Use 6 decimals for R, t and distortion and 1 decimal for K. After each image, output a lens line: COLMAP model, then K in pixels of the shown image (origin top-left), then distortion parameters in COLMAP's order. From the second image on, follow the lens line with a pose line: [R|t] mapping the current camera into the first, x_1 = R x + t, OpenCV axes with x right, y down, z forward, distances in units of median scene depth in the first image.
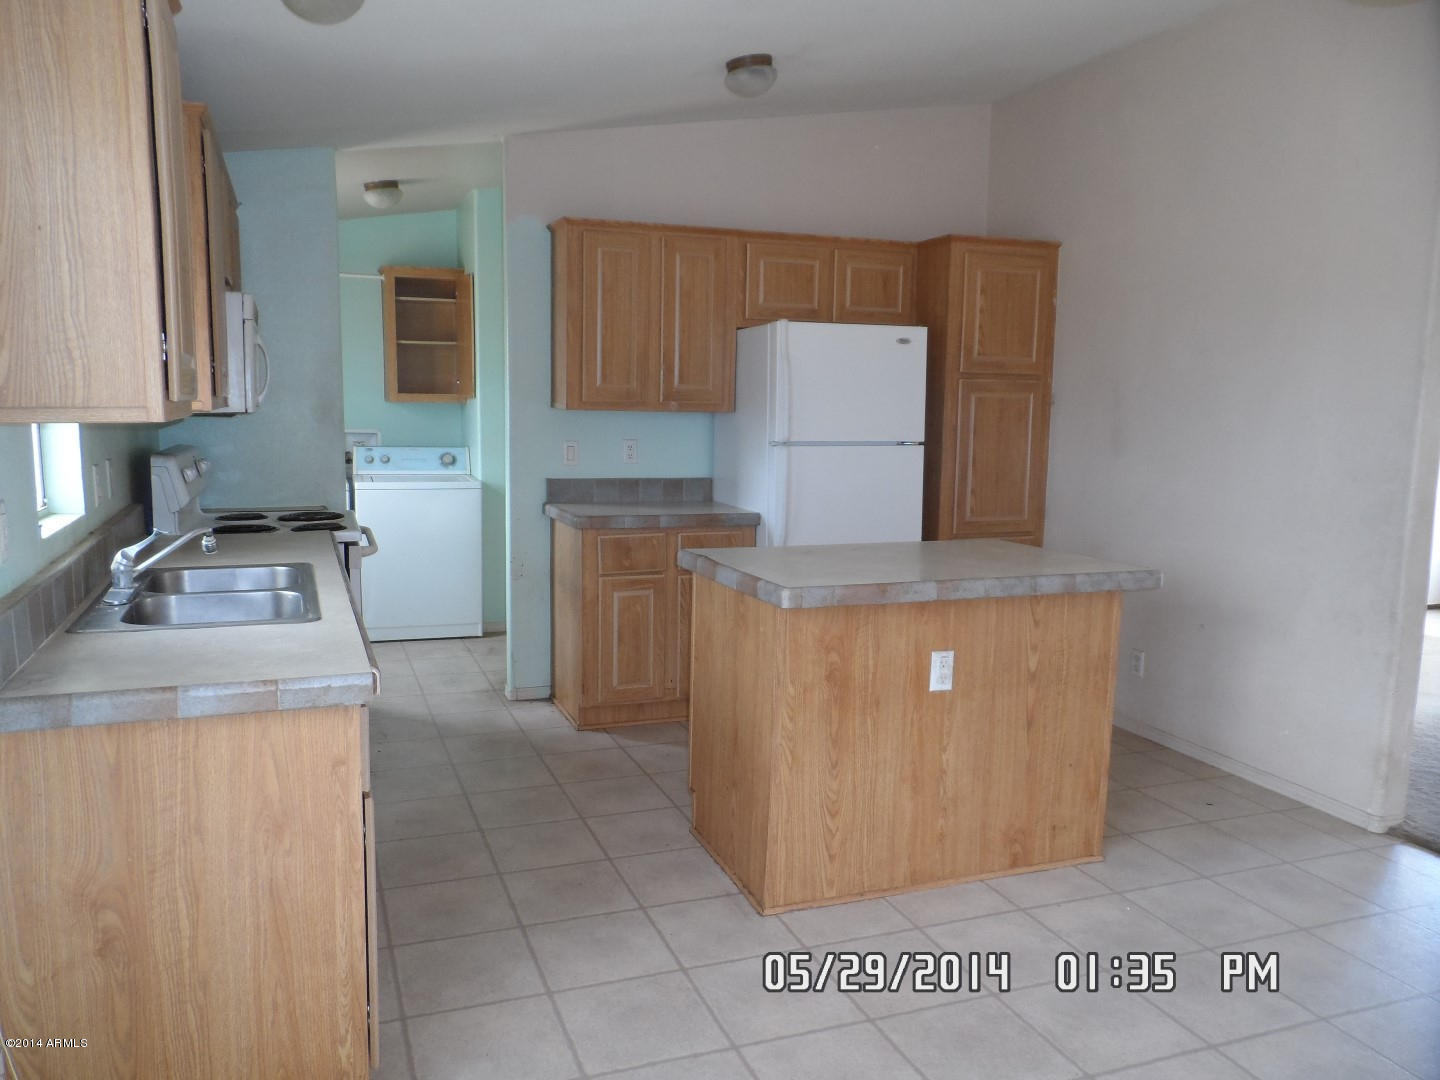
lens RADIAL K [[1094.3, 0, 719.5], [0, 1094.3, 533.0], [0, 0, 1]] dist [-0.011580, -0.001356]
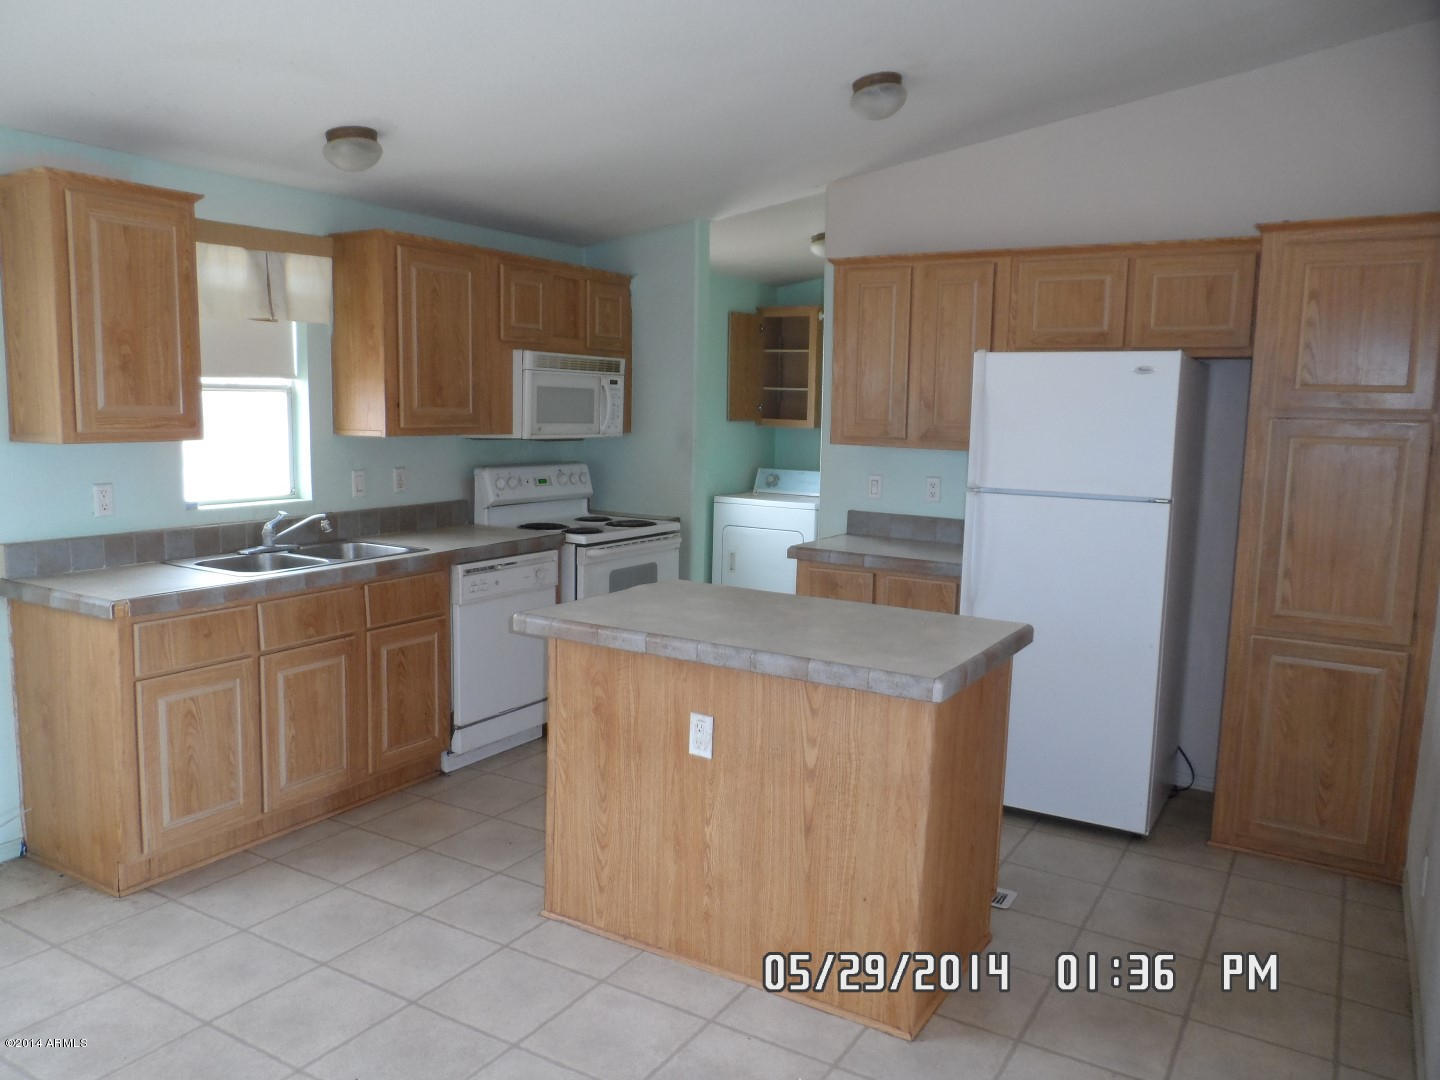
lens RADIAL K [[1104.7, 0, 720.0], [0, 1104.7, 540.0], [0, 0, 1]] dist [-0.002079, 0.000648]
pose [[0.617558, 0.099092, -0.780258, 0.914000], [-0.110960, 0.993087, 0.038298, -0.075521], [0.778659, 0.062927, 0.624284, 0.408360]]
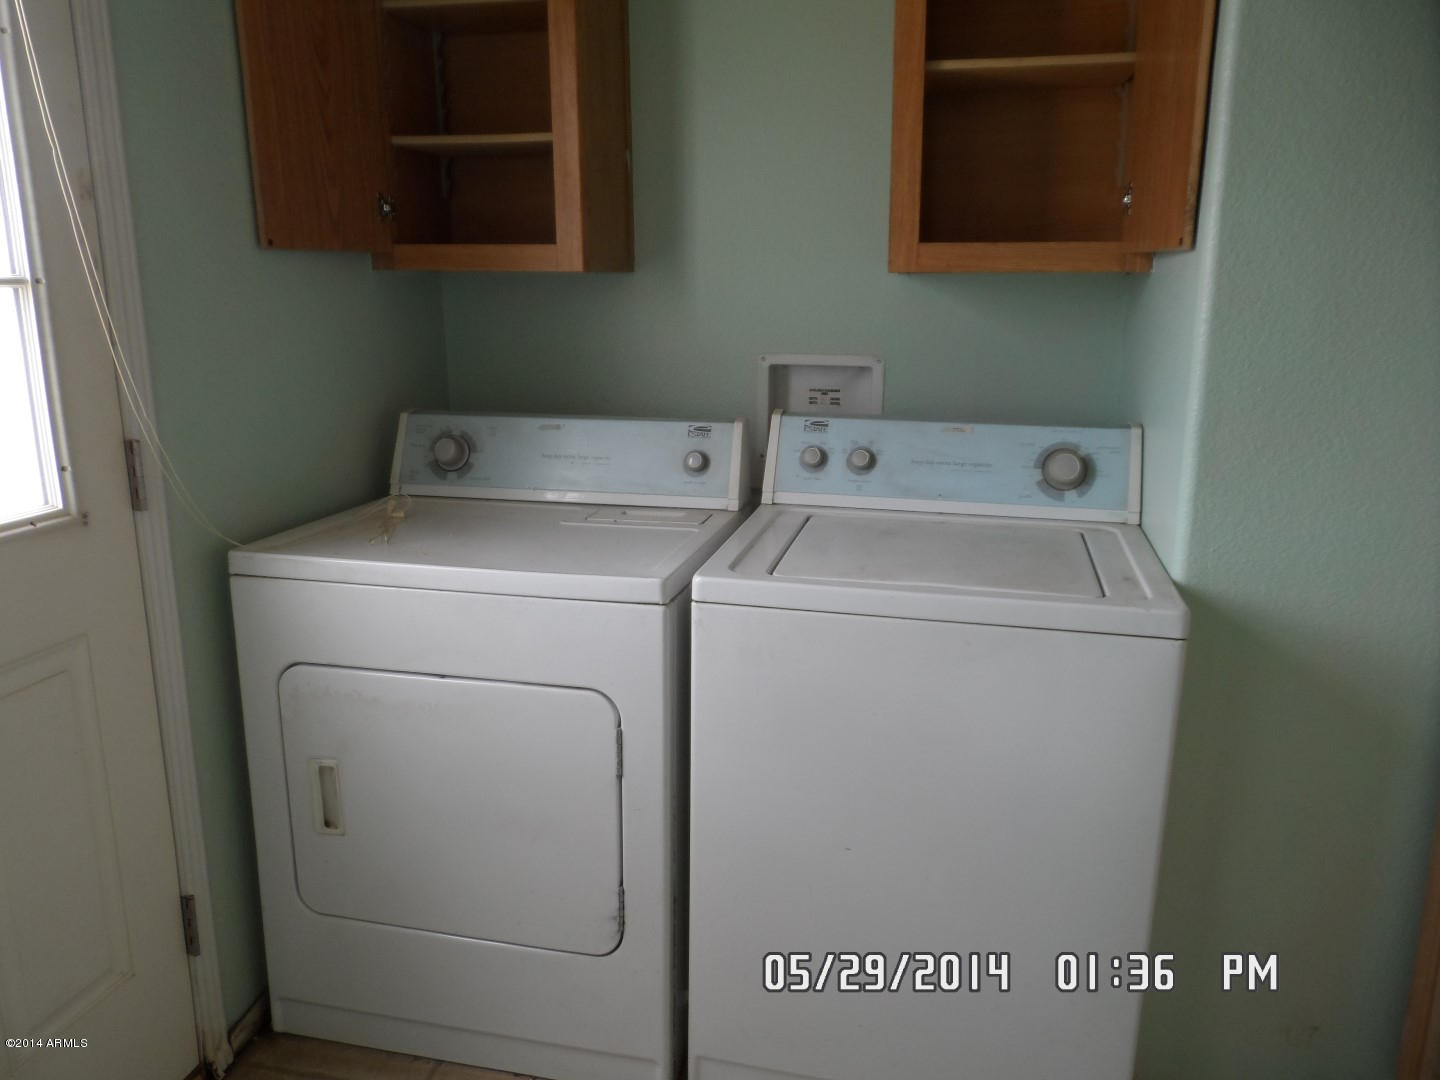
lens RADIAL K [[1104.7, 0, 720.0], [0, 1104.7, 540.0], [0, 0, 1]] dist [-0.002079, 0.000648]
pose [[0.817881, 0.118297, -0.563096, -0.326140], [-0.056400, 0.990407, 0.126149, -0.169100], [0.572617, -0.071416, 0.816707, 1.477957]]
